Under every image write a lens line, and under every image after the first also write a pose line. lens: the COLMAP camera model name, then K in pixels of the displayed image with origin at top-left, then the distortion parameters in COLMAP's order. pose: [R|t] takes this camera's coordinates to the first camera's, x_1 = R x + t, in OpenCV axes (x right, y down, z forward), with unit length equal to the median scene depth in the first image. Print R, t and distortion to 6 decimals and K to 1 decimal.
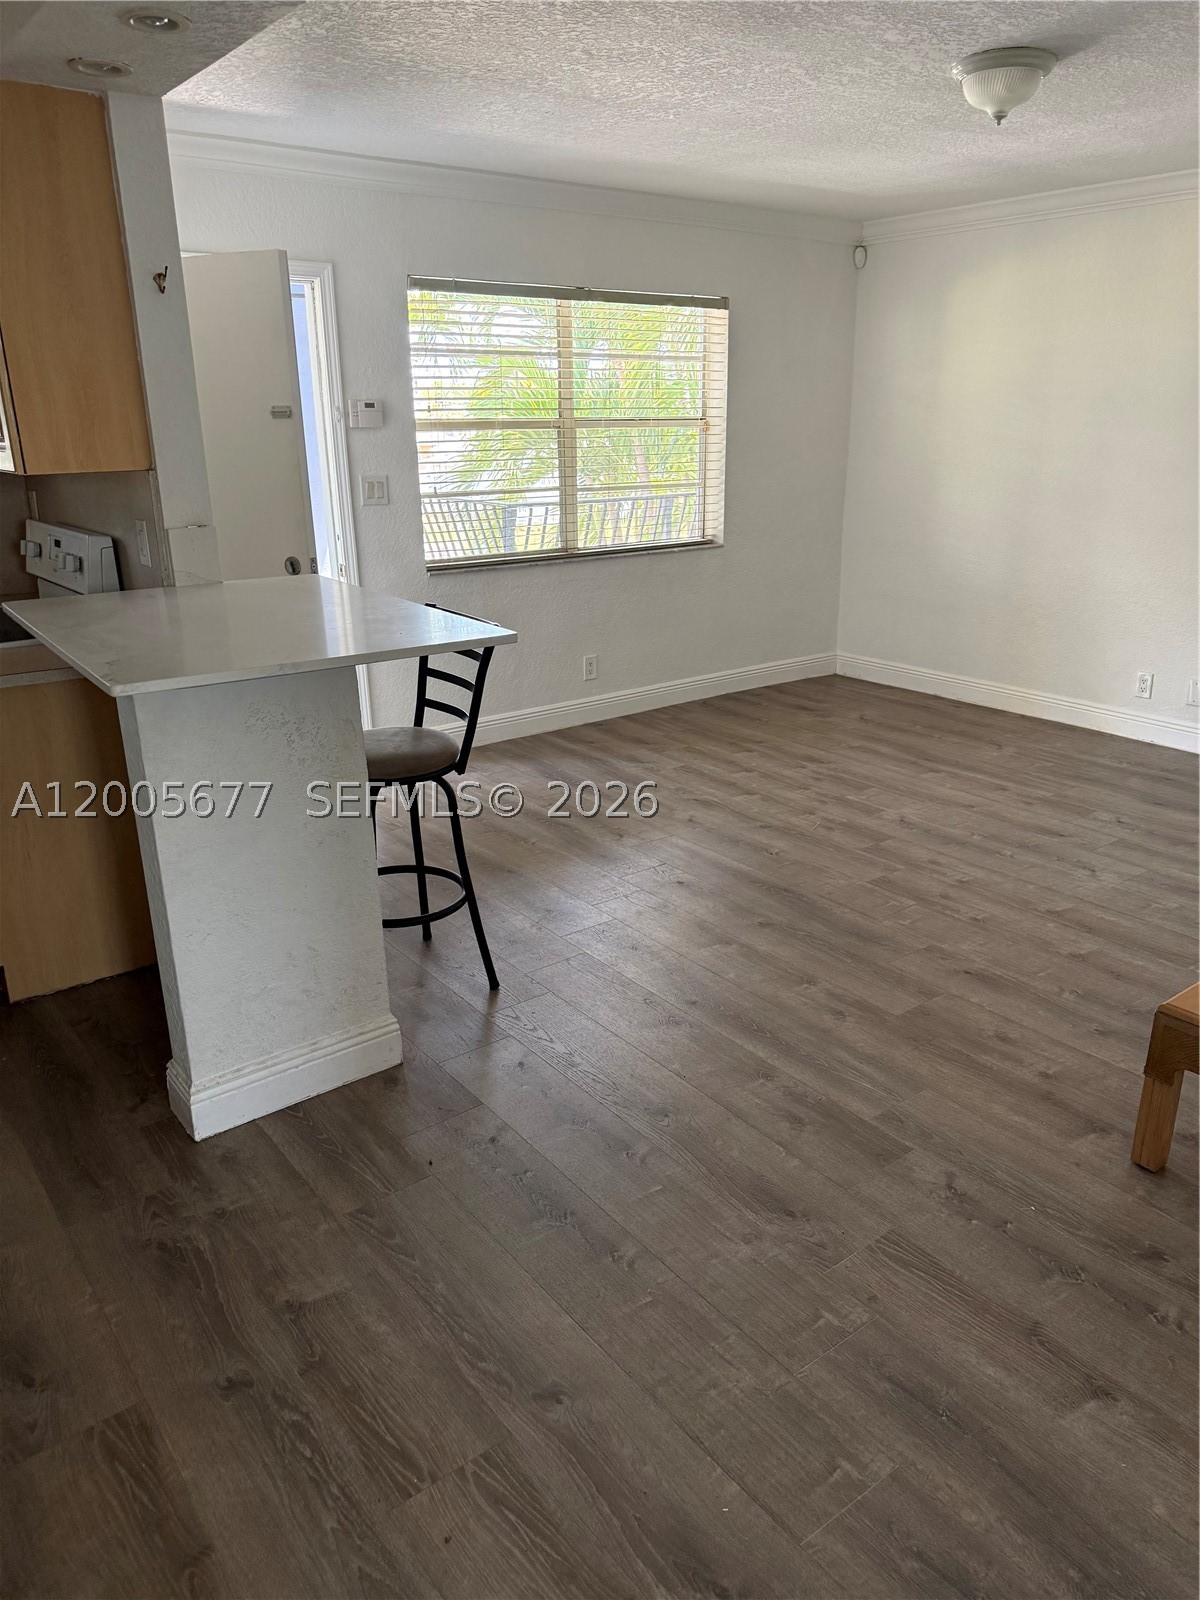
lens RADIAL K [[1113.2, 0, 600.0], [0, 1113.2, 800.0], [0, 0, 1]] dist [0.148745, -0.218413]
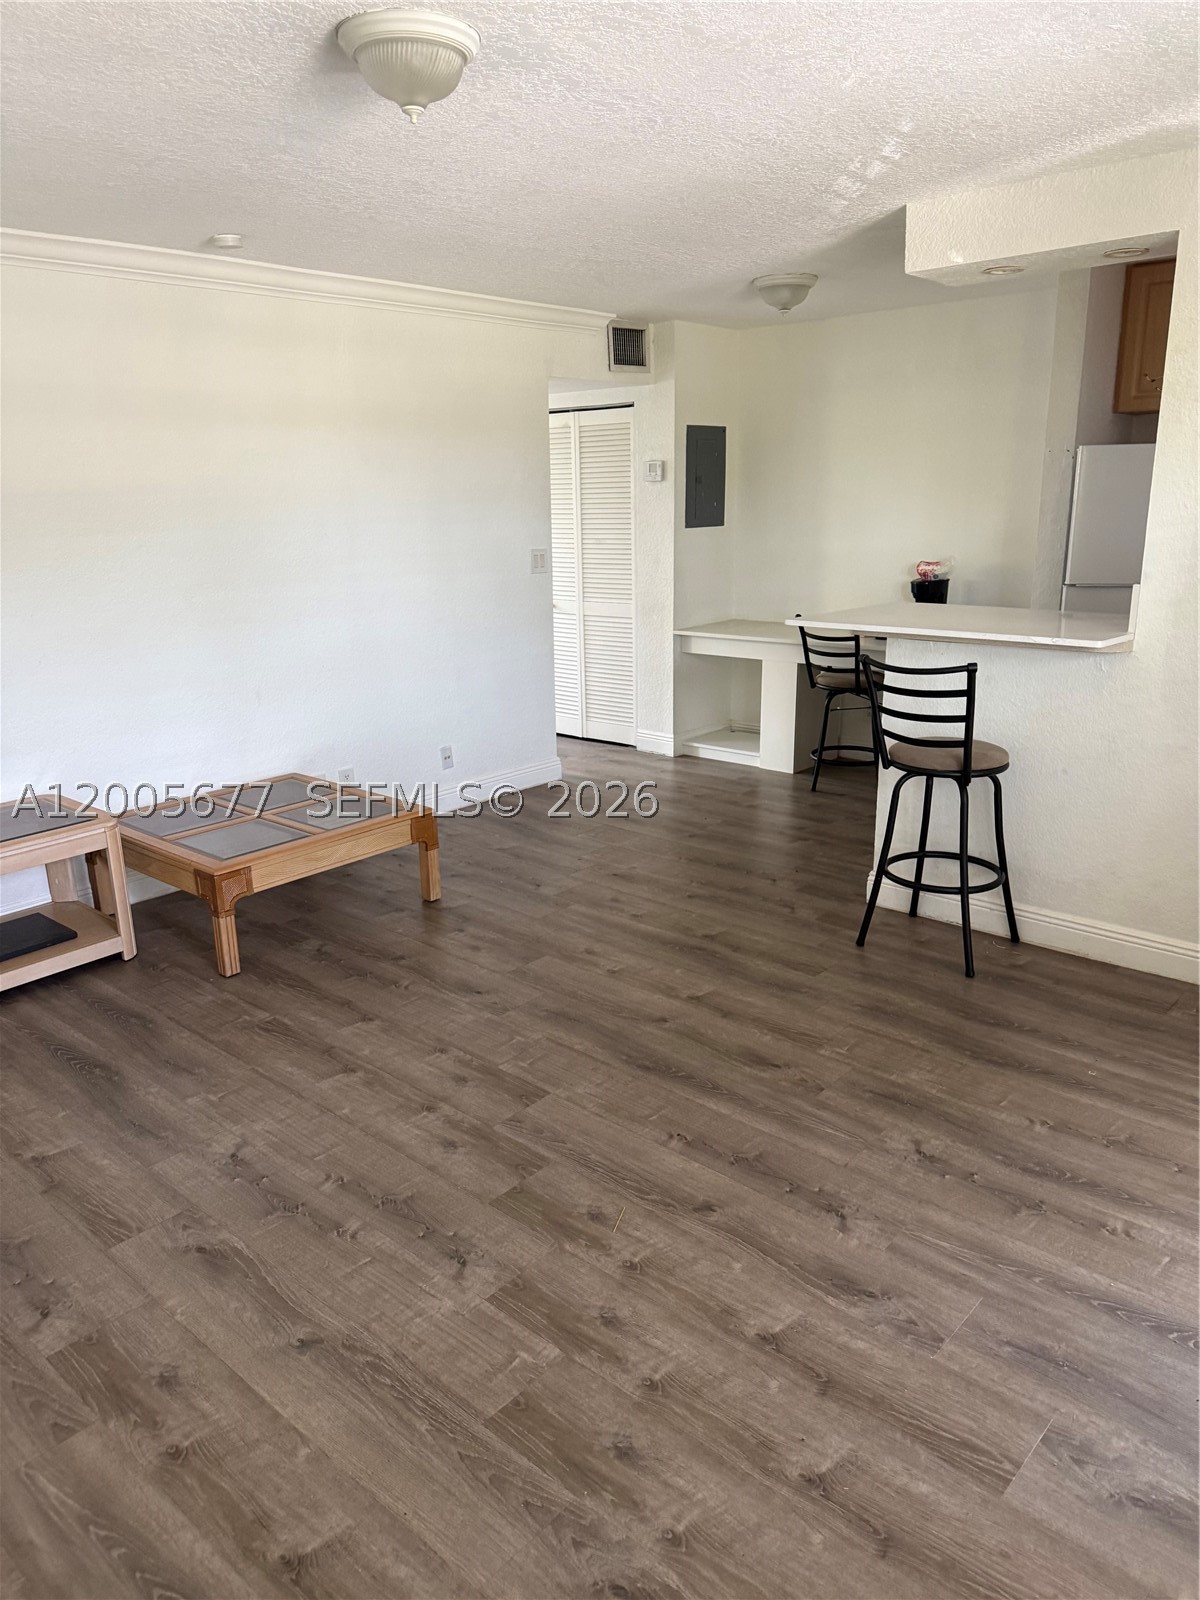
lens RADIAL K [[1113.2, 0, 600.0], [0, 1113.2, 800.0], [0, 0, 1]] dist [0.148745, -0.218413]
pose [[-0.980834, 0.074392, -0.180085, 0.329219], [-0.040672, 0.825716, 0.562618, -0.538406], [0.190553, 0.559159, -0.806865, 1.524345]]
